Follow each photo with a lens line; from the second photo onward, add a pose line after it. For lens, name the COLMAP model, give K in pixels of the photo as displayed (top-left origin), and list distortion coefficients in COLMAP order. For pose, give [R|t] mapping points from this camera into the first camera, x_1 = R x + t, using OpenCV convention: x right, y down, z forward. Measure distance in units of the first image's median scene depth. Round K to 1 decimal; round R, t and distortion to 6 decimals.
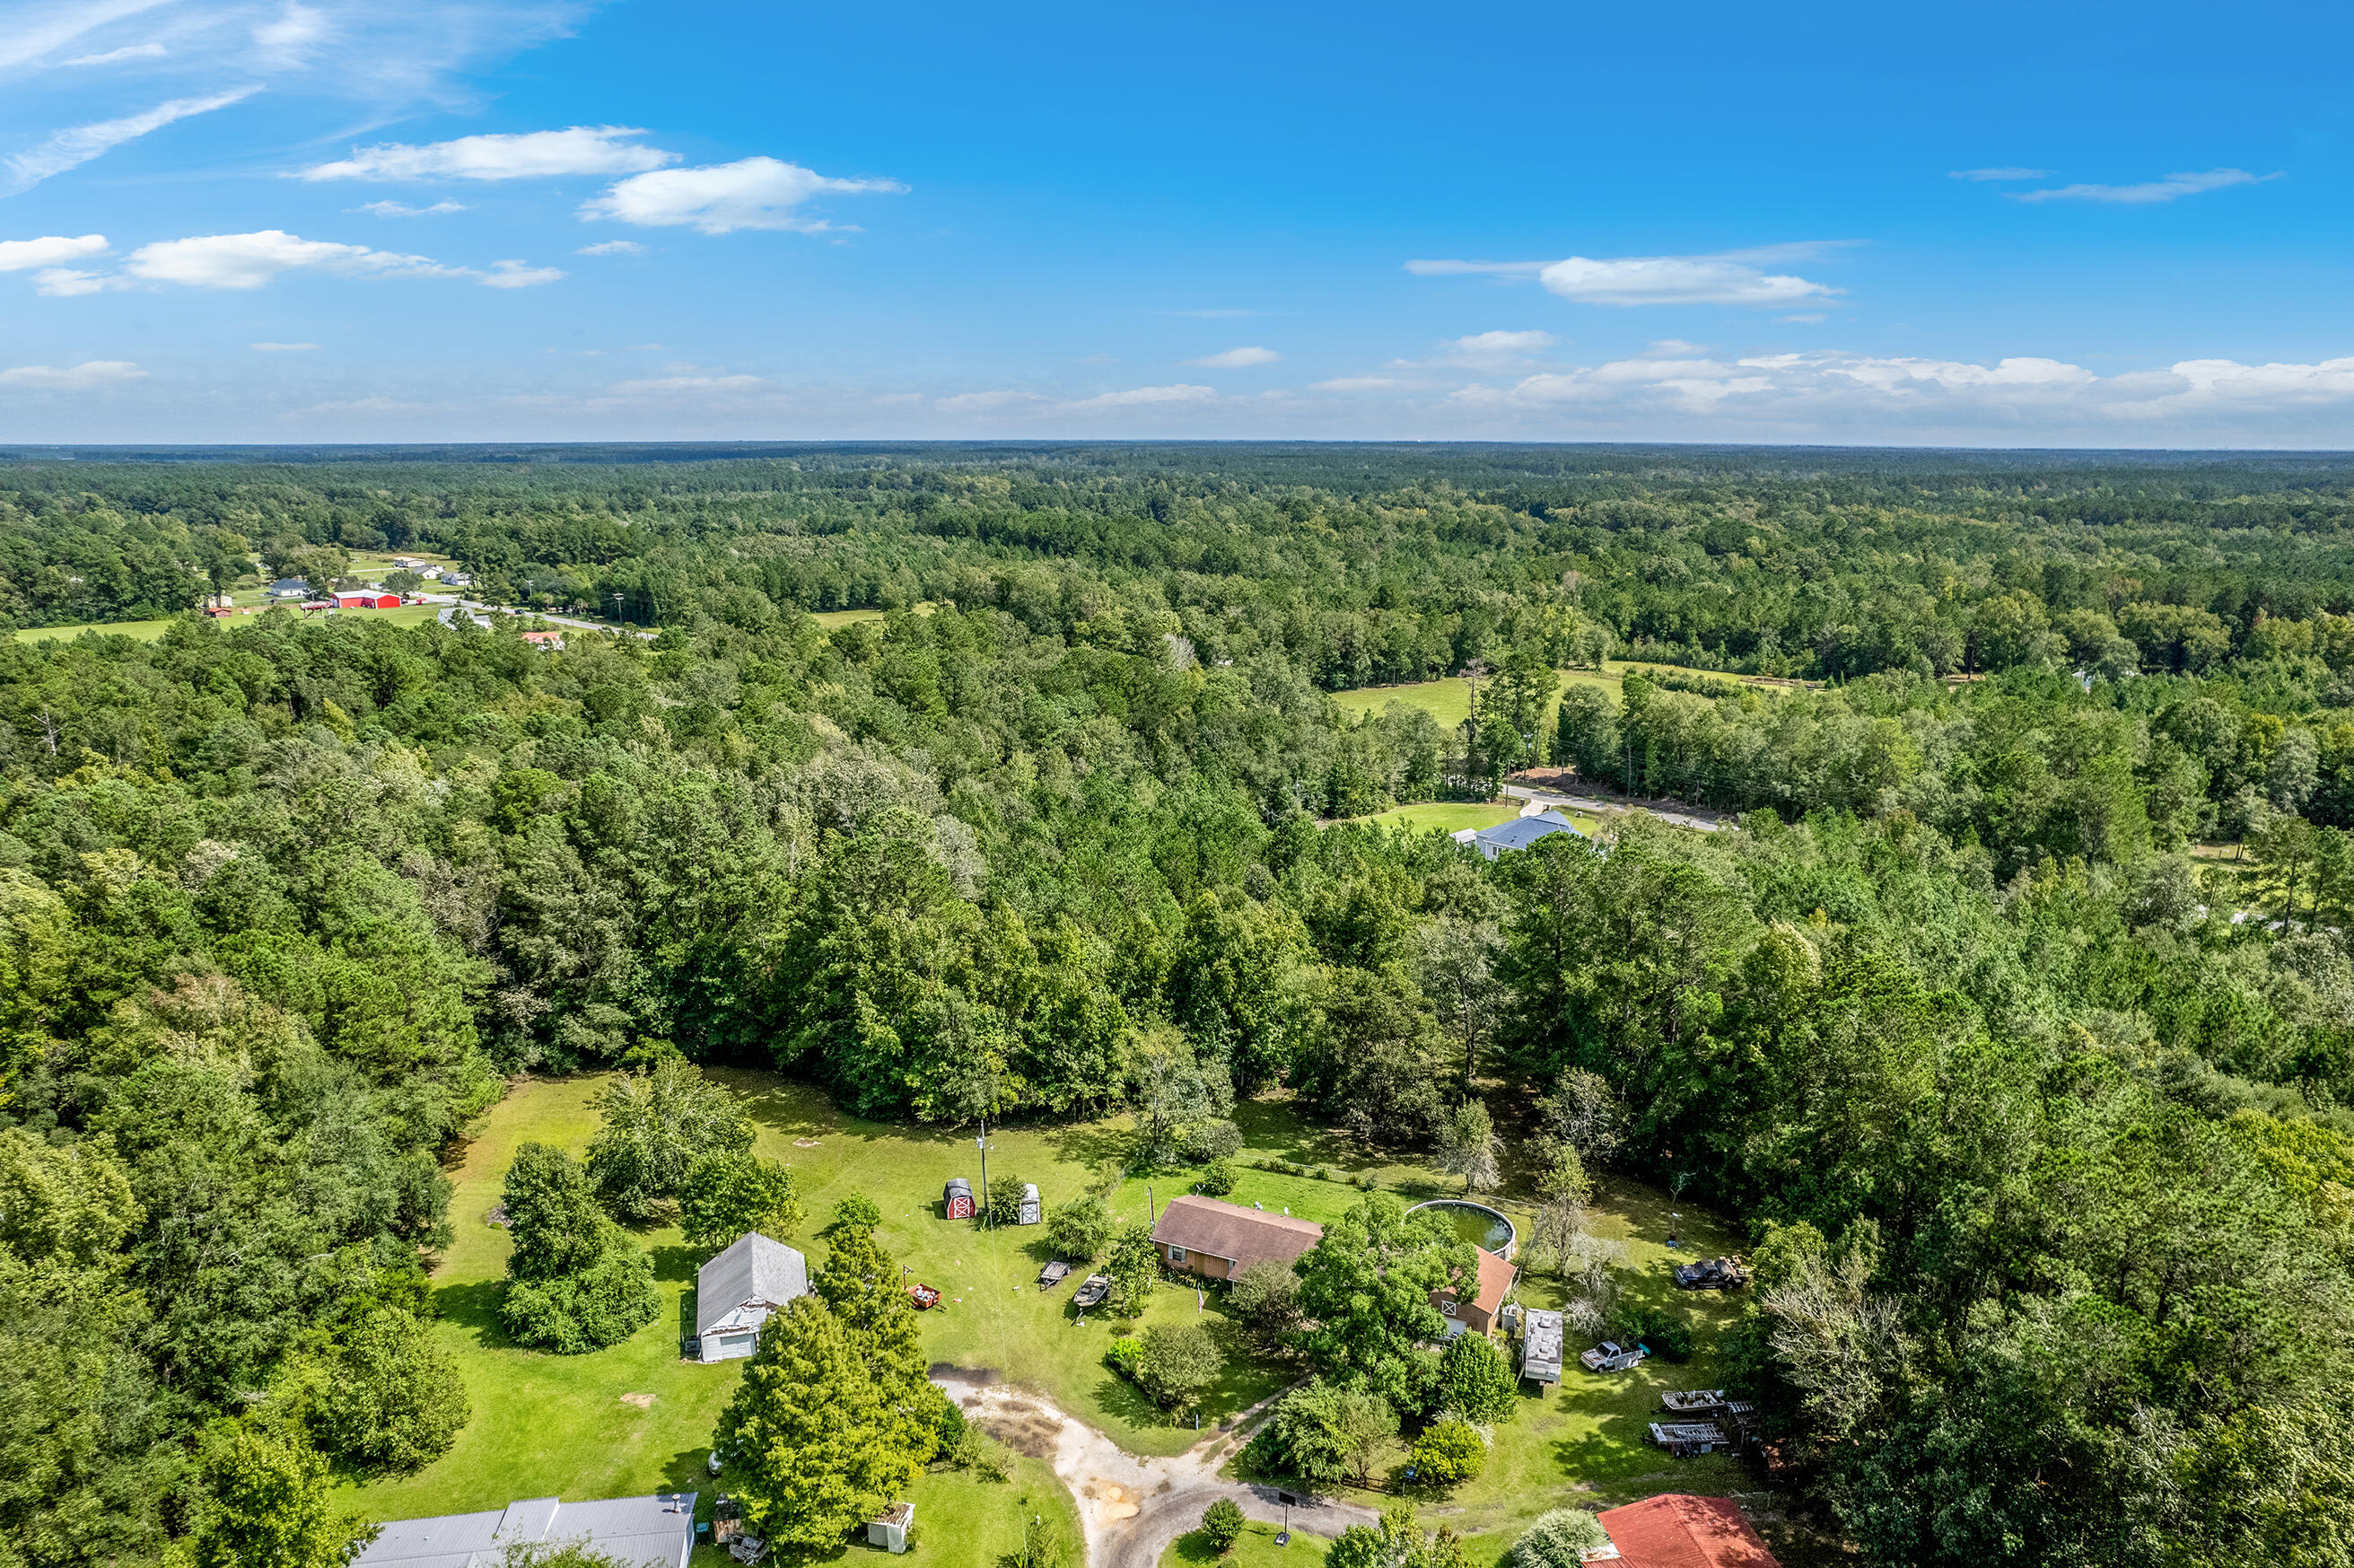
lens RADIAL K [[1546.6, 0, 1186.8], [0, 1546.6, 739.0], [0, 0, 1]] dist [-0.069301, 0.067281]
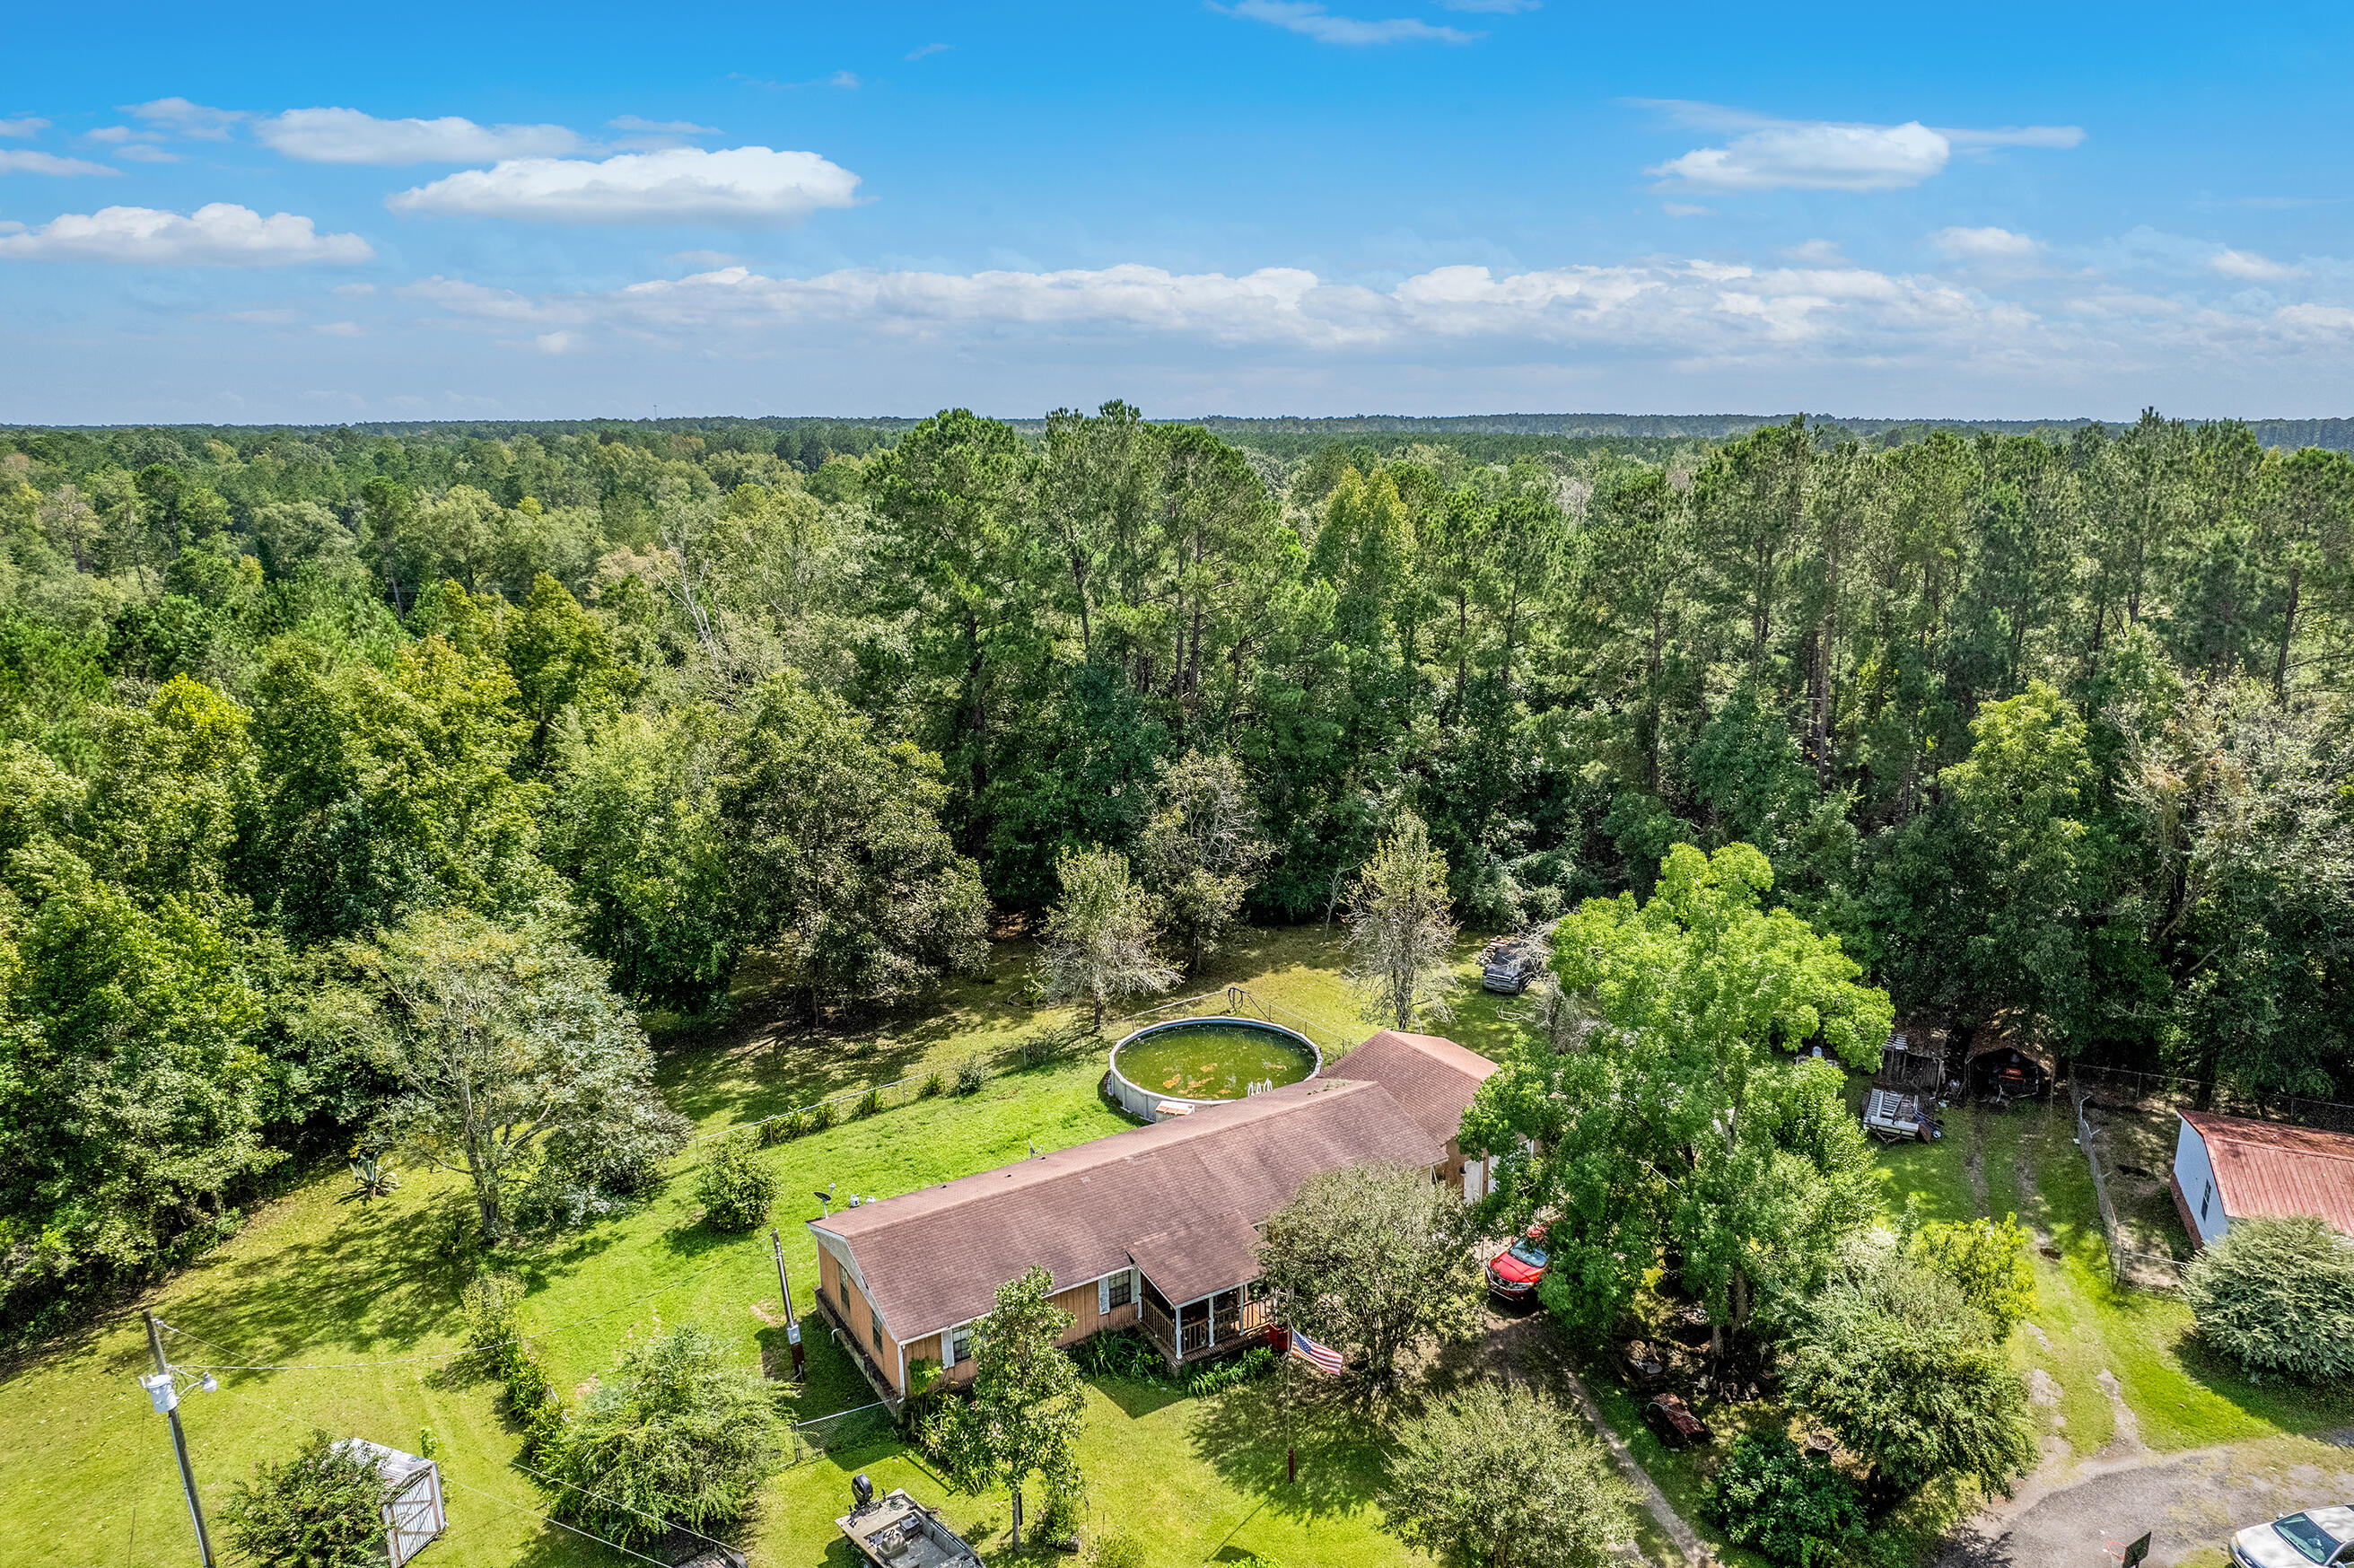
lens RADIAL K [[1549.4, 0, 1200.3], [0, 1549.4, 757.0], [0, 0, 1]] dist [-0.077295, 0.073151]
pose [[0.526268, -0.188522, 0.829157, -0.218434], [0.175033, 0.978248, 0.111327, 0.139304], [-0.832109, 0.086542, 0.547818, 0.623881]]
